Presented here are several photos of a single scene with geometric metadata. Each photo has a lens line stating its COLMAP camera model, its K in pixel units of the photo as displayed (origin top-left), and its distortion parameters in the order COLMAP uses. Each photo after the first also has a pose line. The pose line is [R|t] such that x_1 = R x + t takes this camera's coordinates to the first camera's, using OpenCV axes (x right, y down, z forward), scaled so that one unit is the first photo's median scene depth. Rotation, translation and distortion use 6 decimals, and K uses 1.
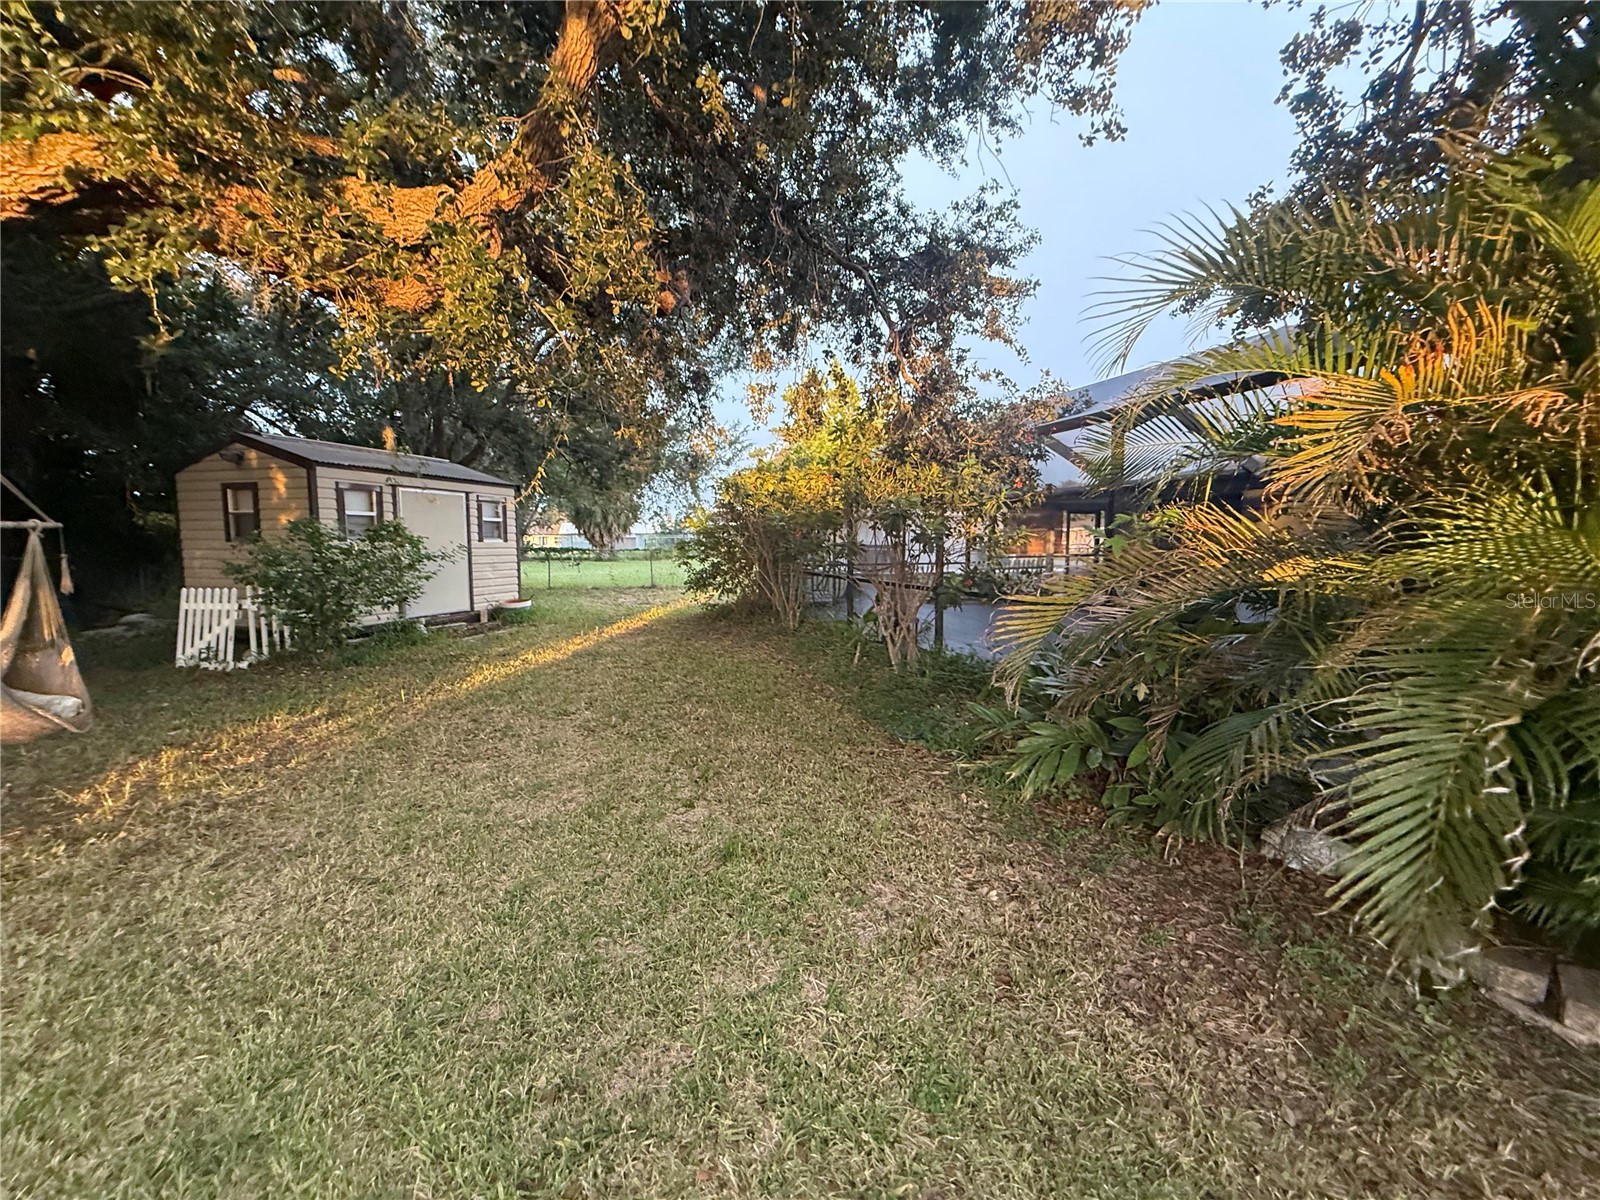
lens RADIAL K [[636.6, 0, 800.0], [0, 636.6, 600.0], [0, 0, 1]] dist [0.000774, 0.000190]
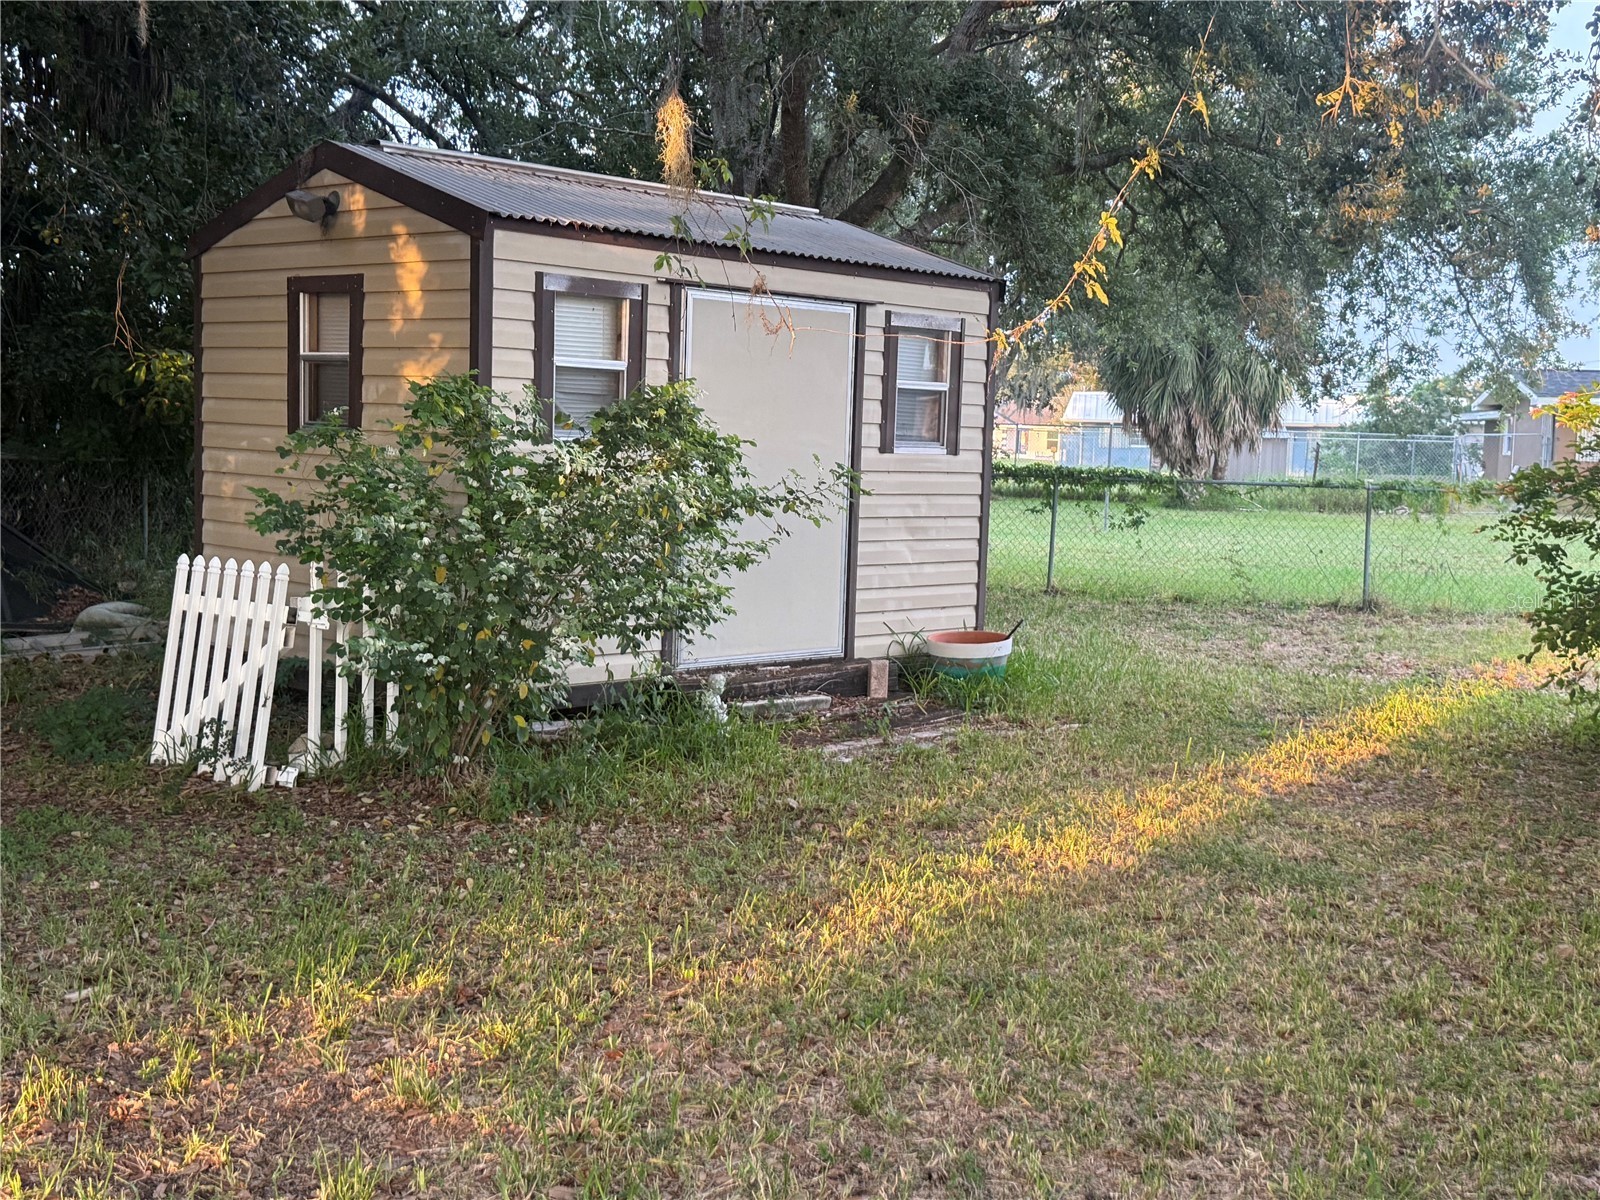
lens RADIAL K [[1893.2, 0, 824.2], [0, 1893.2, 598.8], [0, 0, 1]] dist [0.125623, -0.019111]
pose [[0.885342, 0.068114, -0.459924, -0.091206], [-0.074273, 0.997227, 0.004713, -0.022675], [0.458969, 0.029988, 0.887946, 0.142889]]
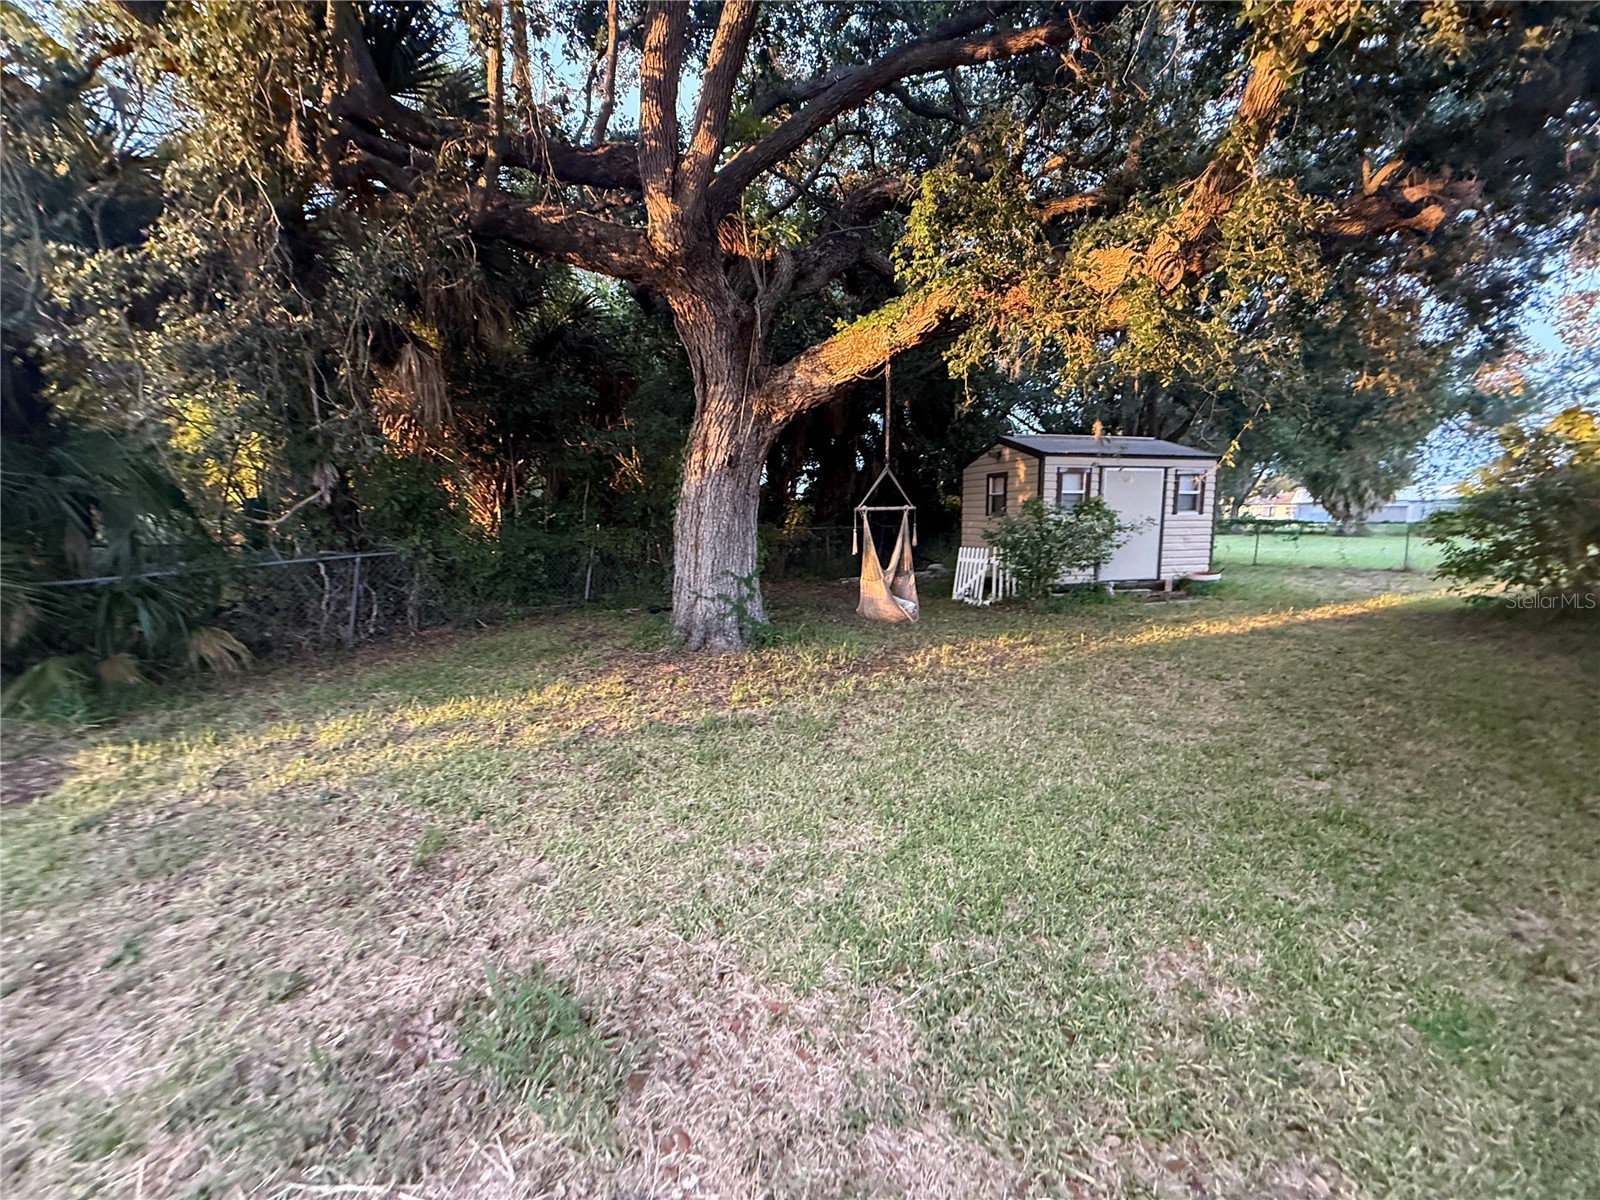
lens RADIAL K [[636.6, 0, 800.0], [0, 636.6, 600.0], [0, 0, 1]] dist [0.000774, 0.000190]
pose [[0.528424, 0.106781, -0.842239, 0.088444], [-0.069781, 0.994165, 0.082262, 0.006674], [0.846108, 0.015304, 0.532792, -0.095896]]
